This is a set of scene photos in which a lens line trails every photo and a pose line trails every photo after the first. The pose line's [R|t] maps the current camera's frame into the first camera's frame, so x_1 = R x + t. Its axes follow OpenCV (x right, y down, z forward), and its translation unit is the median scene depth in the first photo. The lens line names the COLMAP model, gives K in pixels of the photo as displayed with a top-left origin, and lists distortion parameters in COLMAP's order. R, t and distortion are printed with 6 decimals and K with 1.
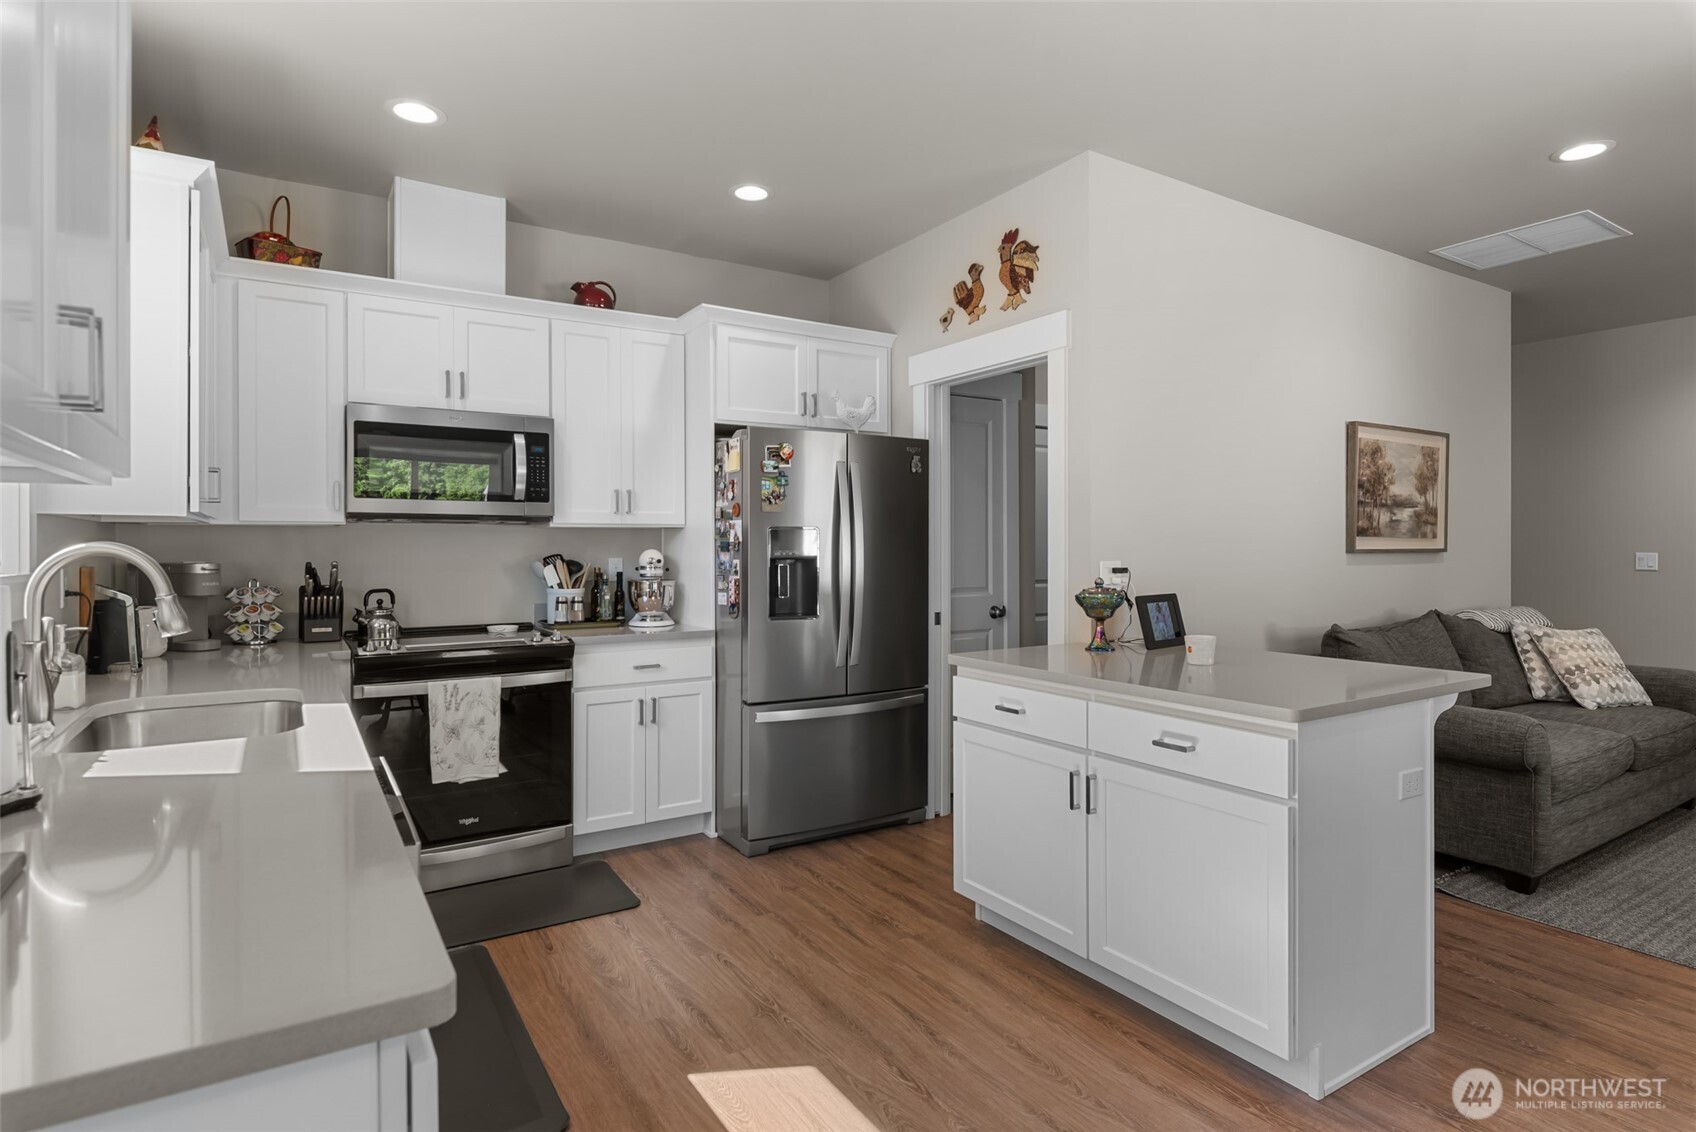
lens RADIAL K [[892.3, 0, 867.0], [0, 892.3, 548.1], [0, 0, 1]] dist [-0.002143, -0.001880]
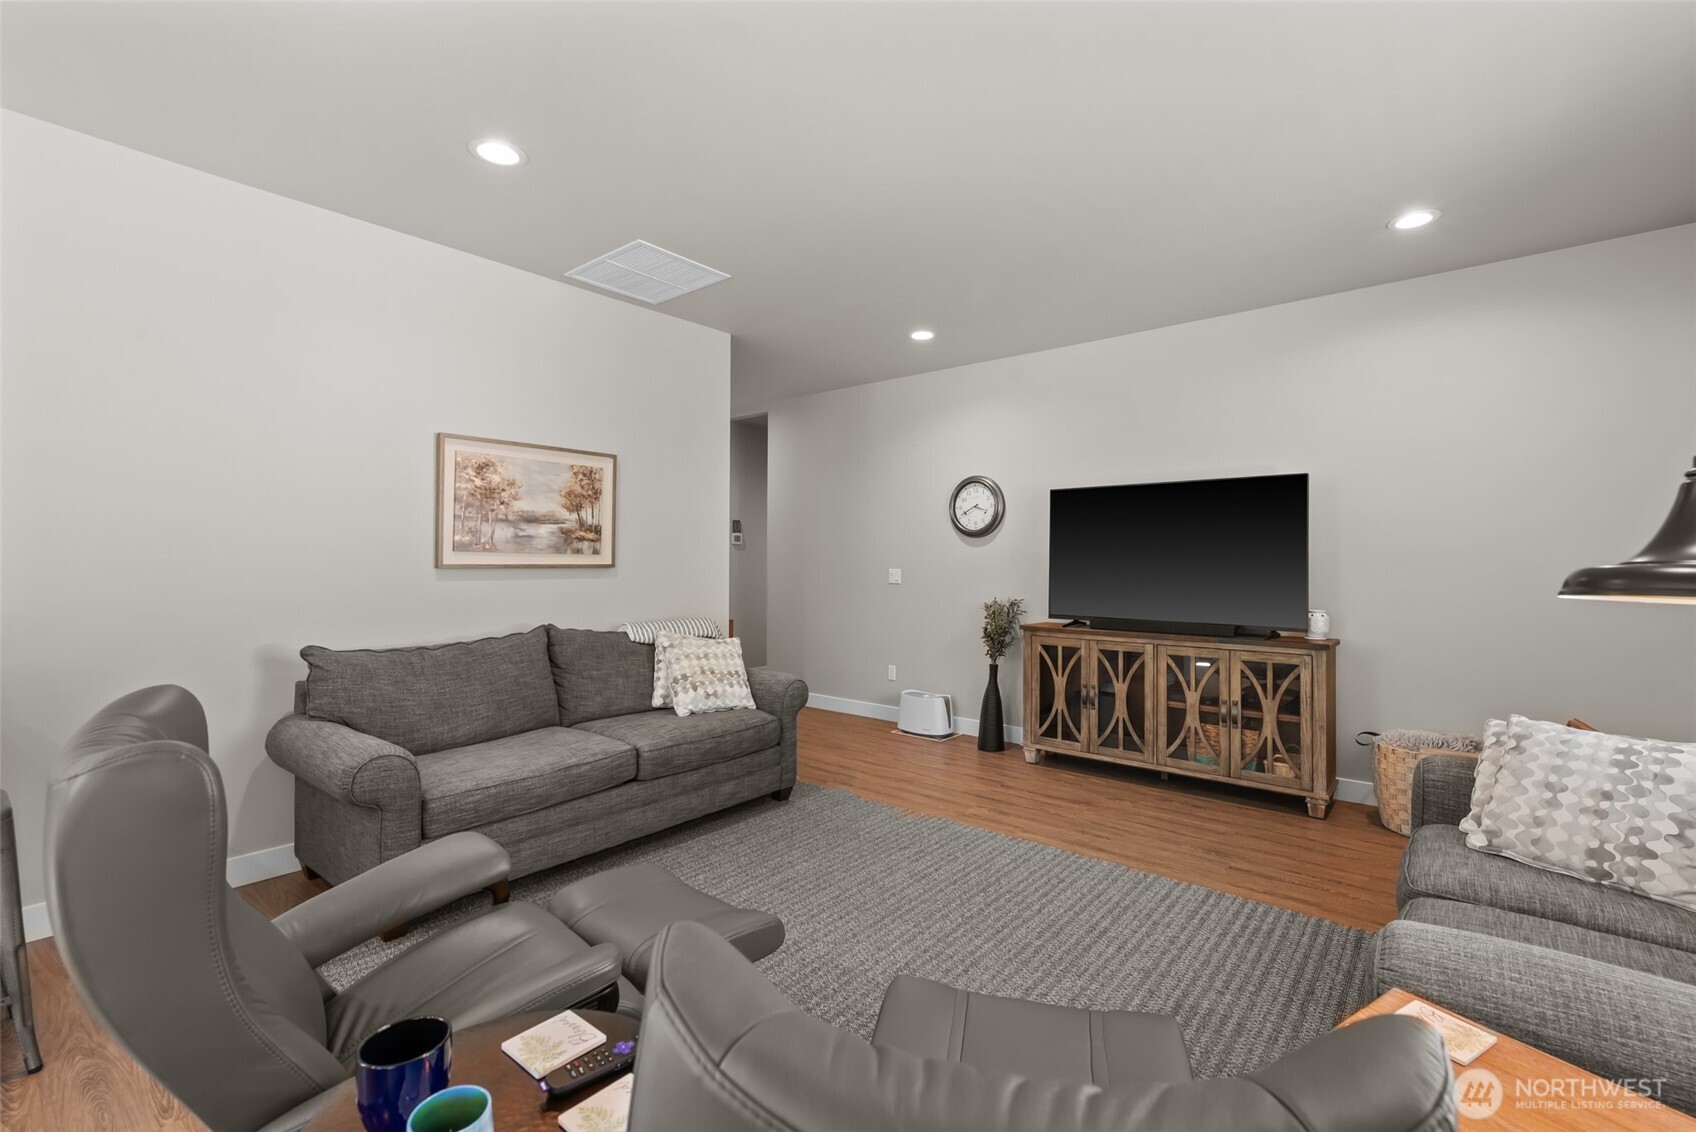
lens RADIAL K [[737.2, 0, 864.3], [0, 737.2, 556.6], [0, 0, 1]] dist [-0.000154, -0.000305]
pose [[0.951154, 0.009236, 0.308580, 0.818941], [-0.006584, 0.999932, -0.009634, -0.002673], [-0.308648, 0.007131, 0.951150, 0.102598]]
